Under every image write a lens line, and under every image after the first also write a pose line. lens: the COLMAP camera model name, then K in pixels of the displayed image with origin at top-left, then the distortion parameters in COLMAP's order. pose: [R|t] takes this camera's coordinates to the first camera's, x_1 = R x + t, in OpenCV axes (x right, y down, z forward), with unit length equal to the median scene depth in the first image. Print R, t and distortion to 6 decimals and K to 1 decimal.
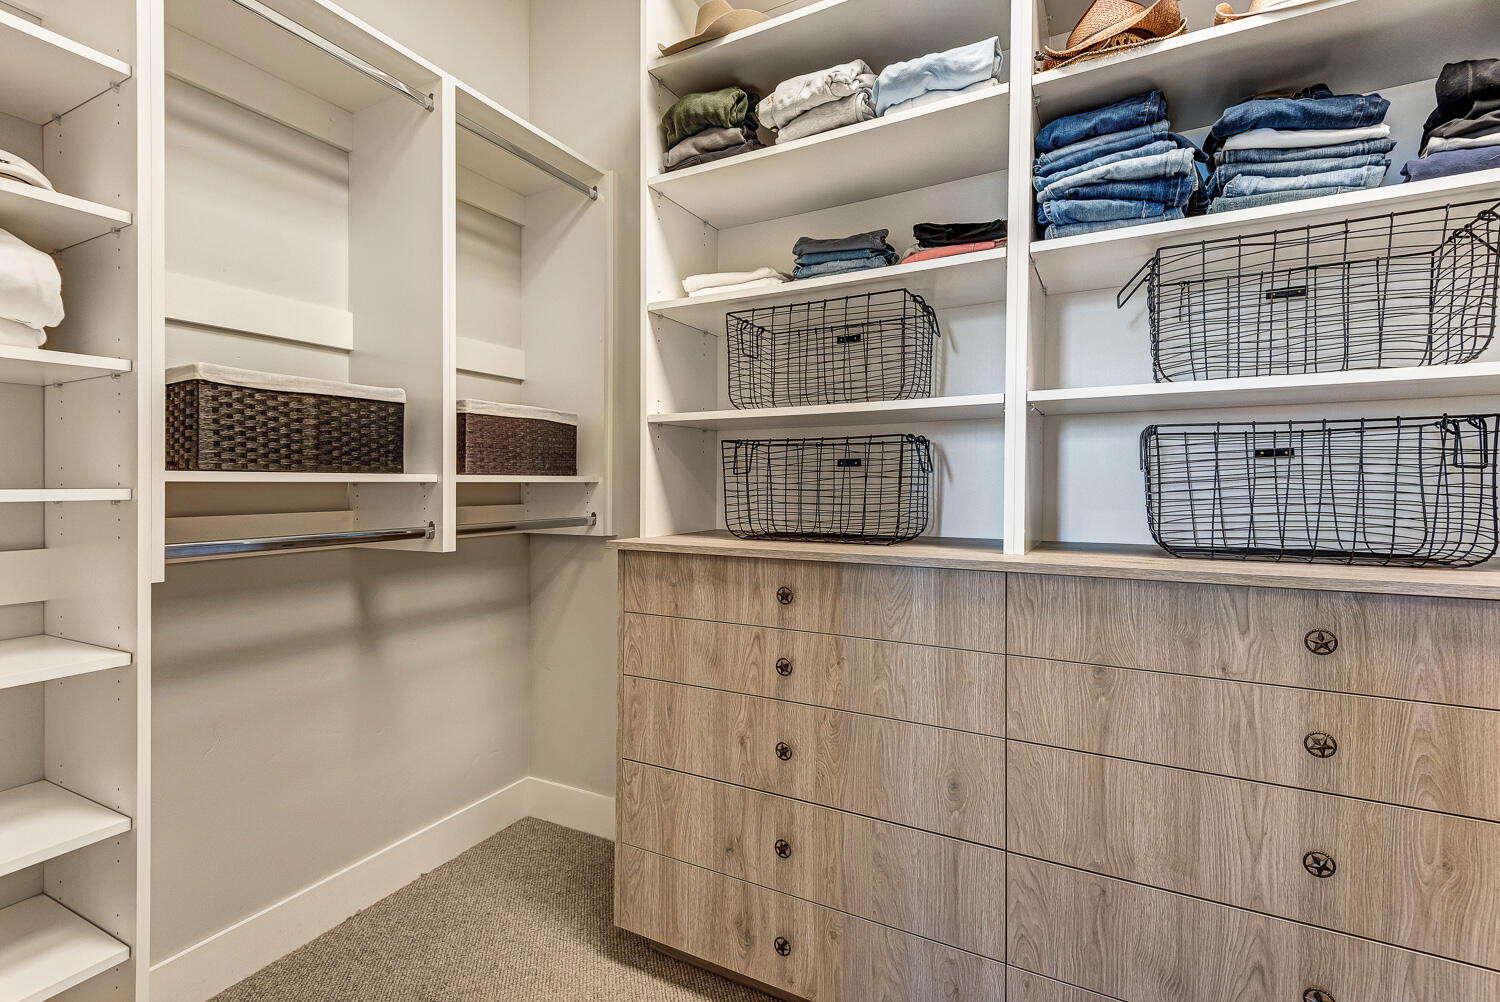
lens RADIAL K [[692.5, 0, 751.8], [0, 692.5, 488.6], [0, 0, 1]] dist [0.010217, -0.007391]
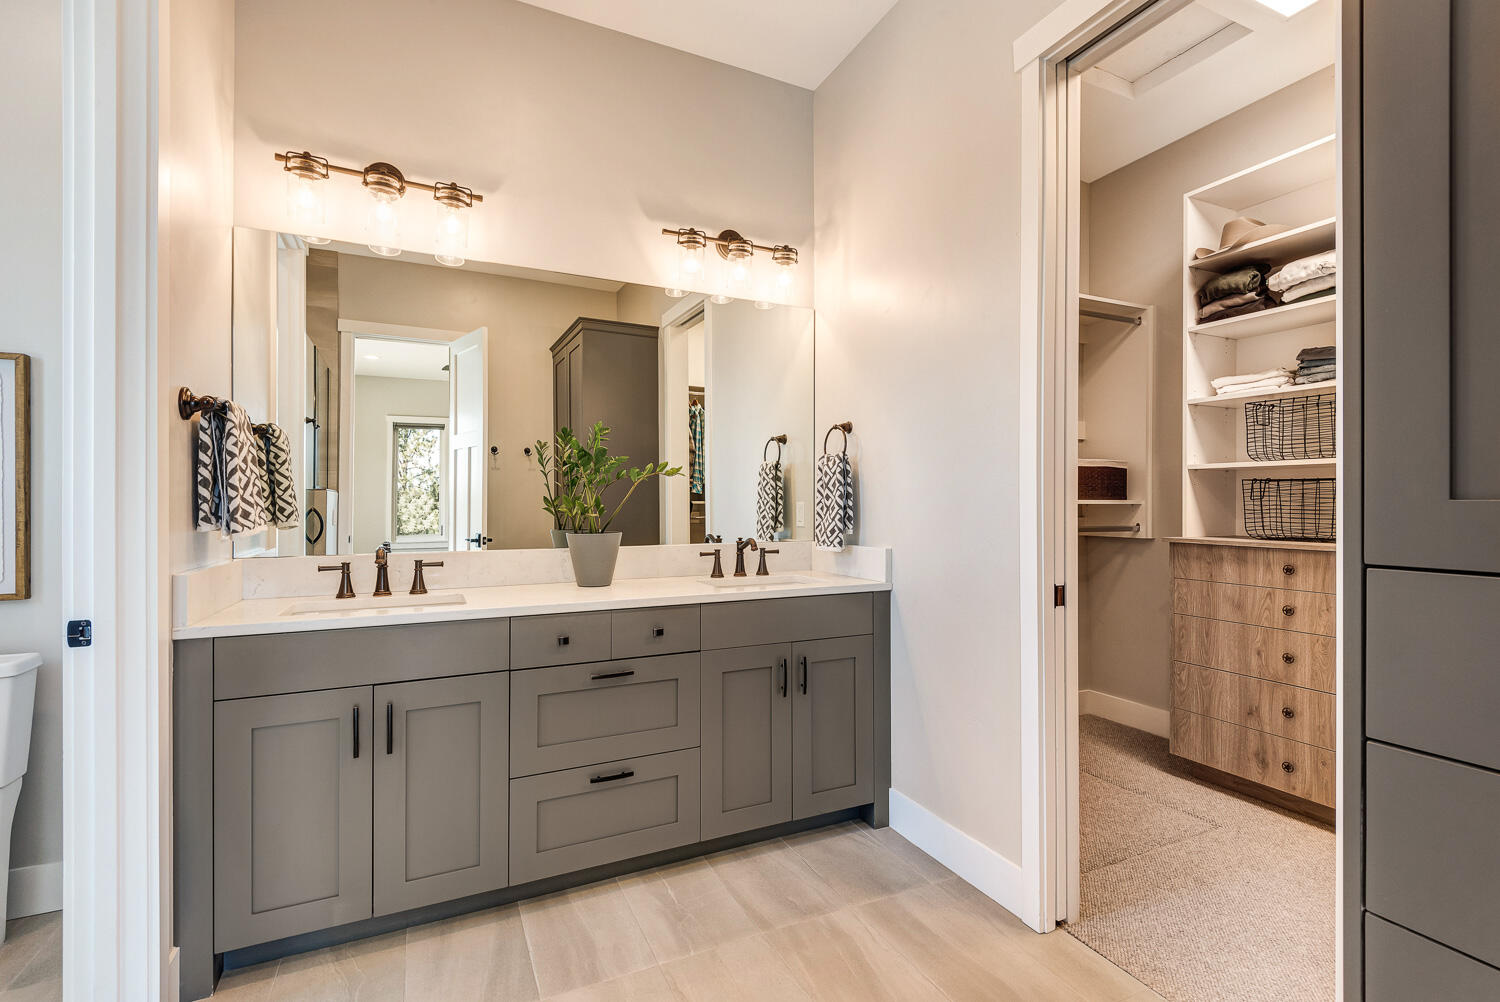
lens RADIAL K [[692.5, 0, 746.3], [0, 692.5, 488.8], [0, 0, 1]] dist [0.010217, -0.007391]
pose [[0.800802, -0.004702, -0.598910, 0.002683], [-0.013289, 0.999583, -0.025617, 0.011905], [0.598781, 0.028474, 0.800406, -1.093356]]
